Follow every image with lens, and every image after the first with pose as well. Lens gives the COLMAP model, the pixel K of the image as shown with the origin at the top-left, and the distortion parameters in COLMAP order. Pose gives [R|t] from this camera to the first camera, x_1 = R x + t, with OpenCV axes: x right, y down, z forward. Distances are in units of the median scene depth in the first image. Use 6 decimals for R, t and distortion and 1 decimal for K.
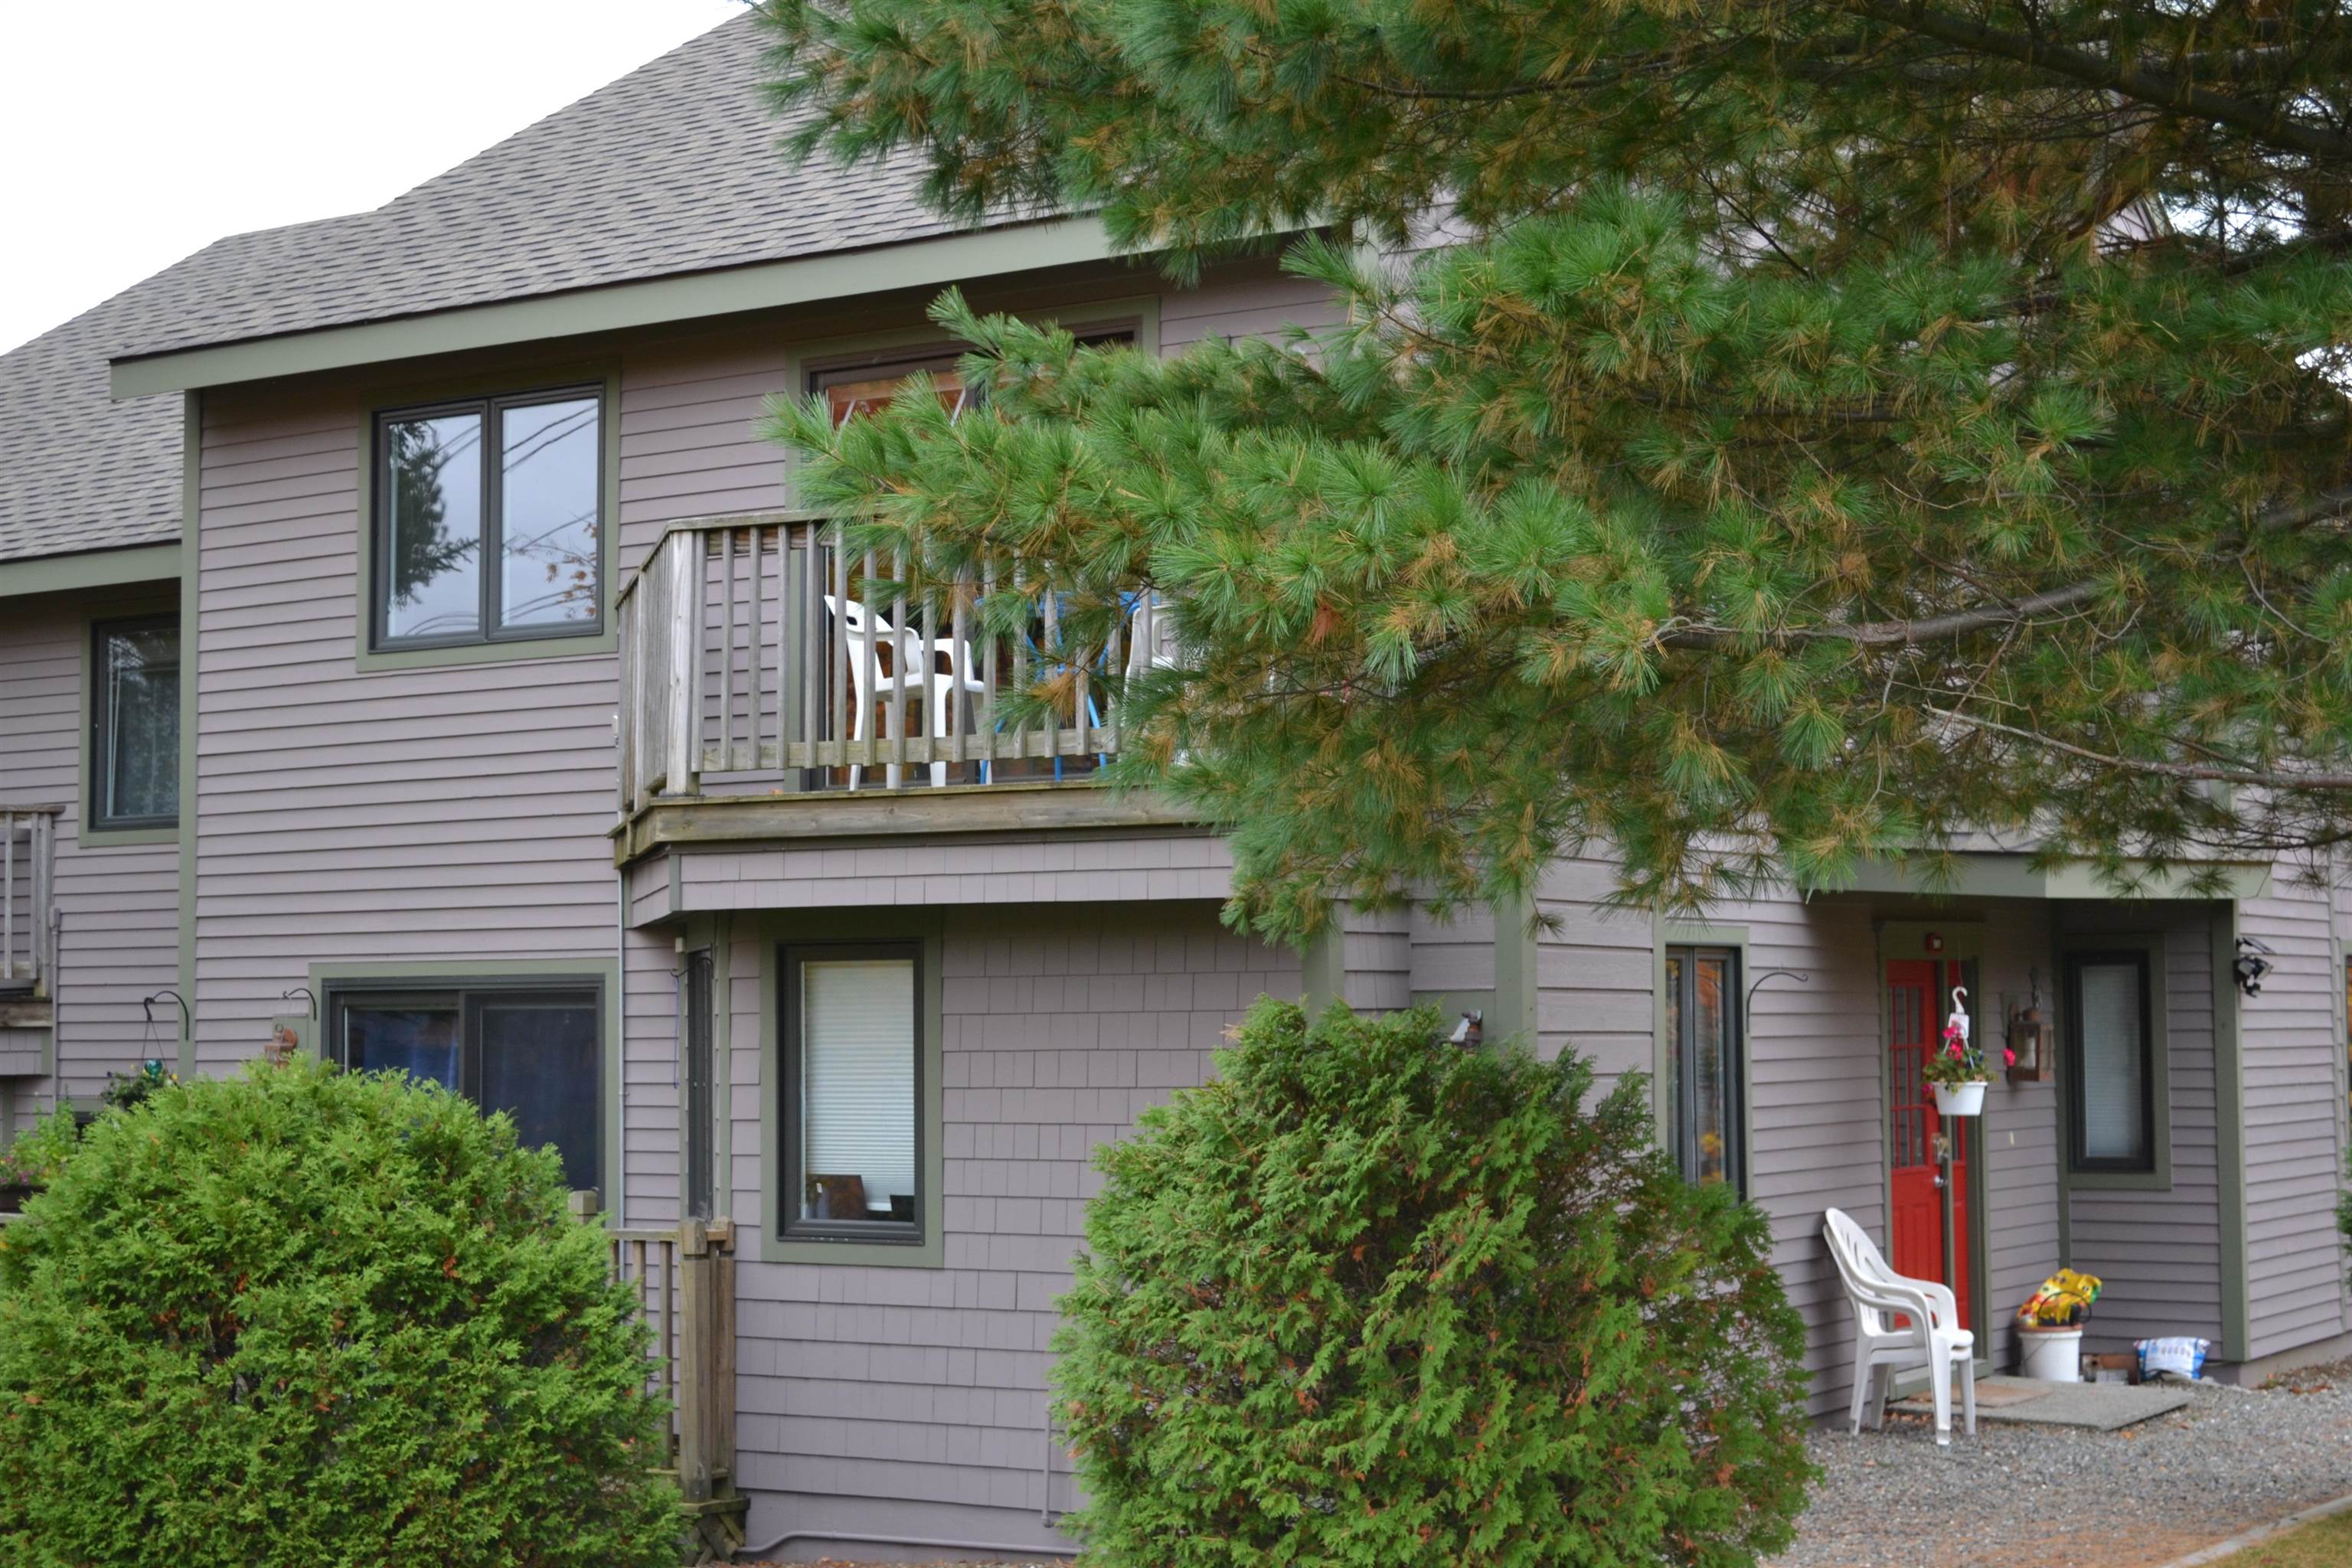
lens RADIAL K [[3663.7, 0, 1175.4], [0, 3663.7, 785.2], [0, 0, 1]] dist [-0.012832, -0.012345]
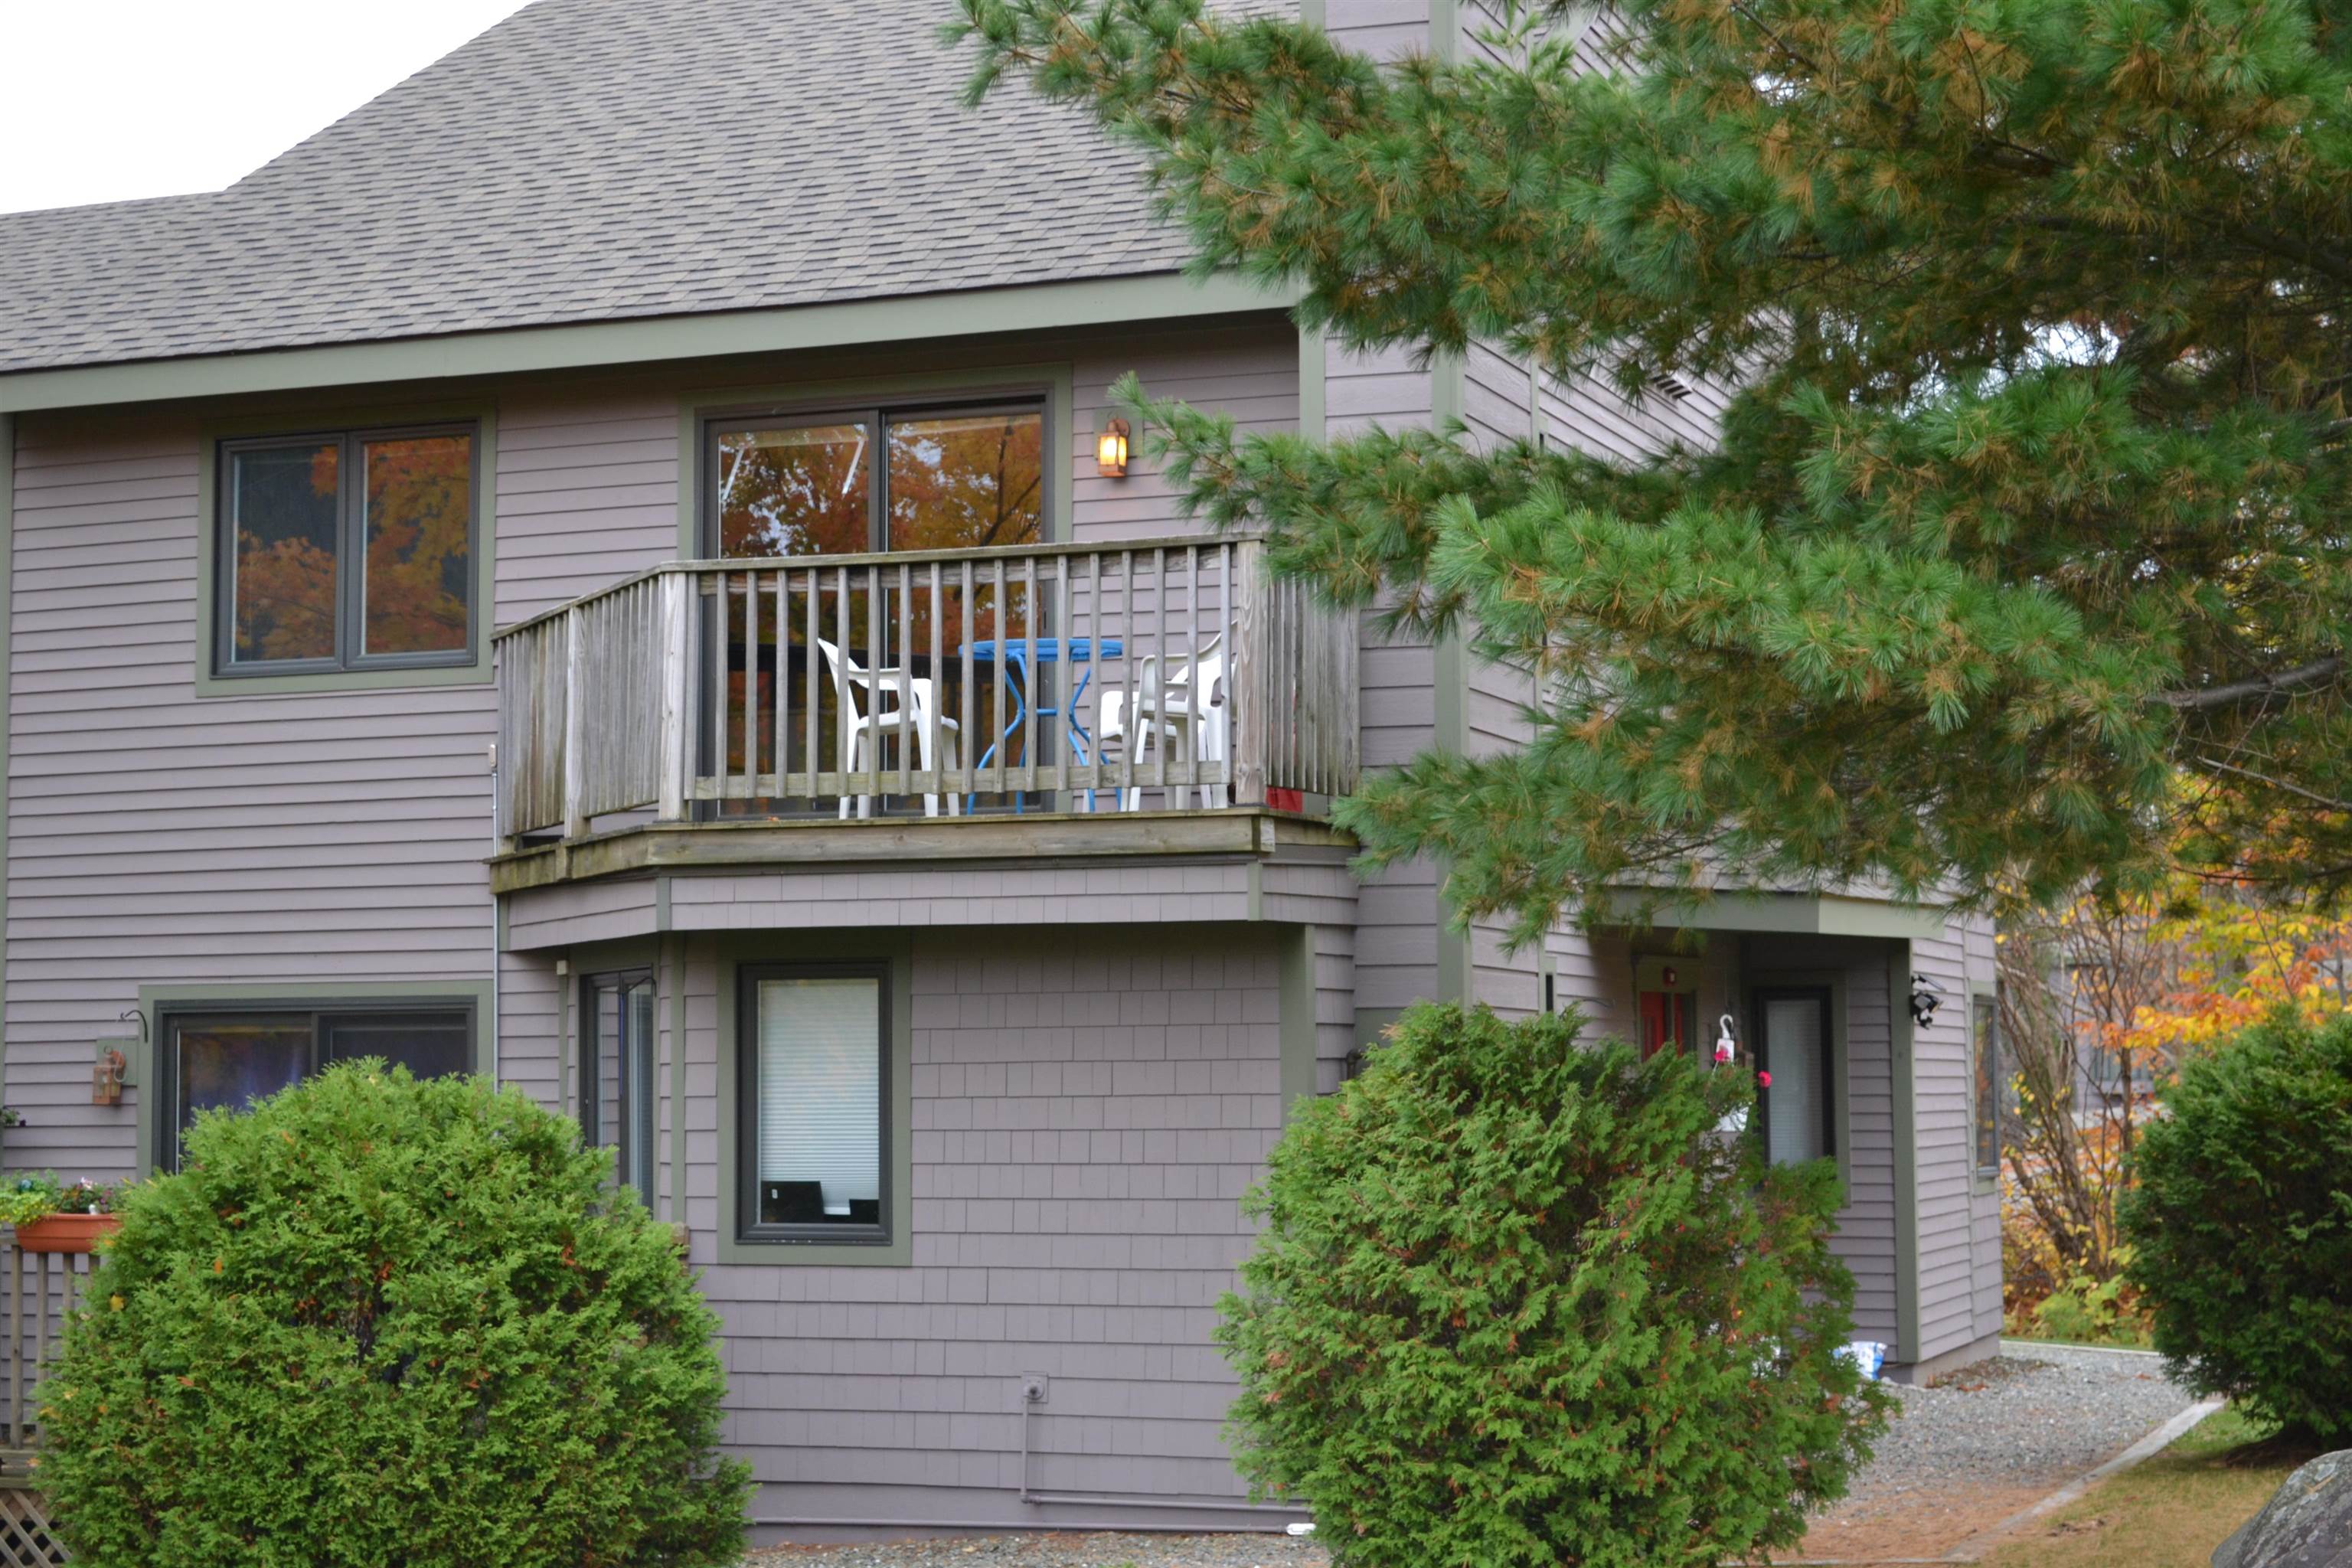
lens RADIAL K [[3921.0, 0, 1176.2], [0, 3921.0, 782.9], [0, 0, 1]] dist [-0.006485, -0.027111]
pose [[0.979157, 0.016500, 0.202435, -0.264346], [-0.013708, 0.999791, -0.015184, 0.008195], [-0.202643, 0.012092, 0.979178, -0.167043]]
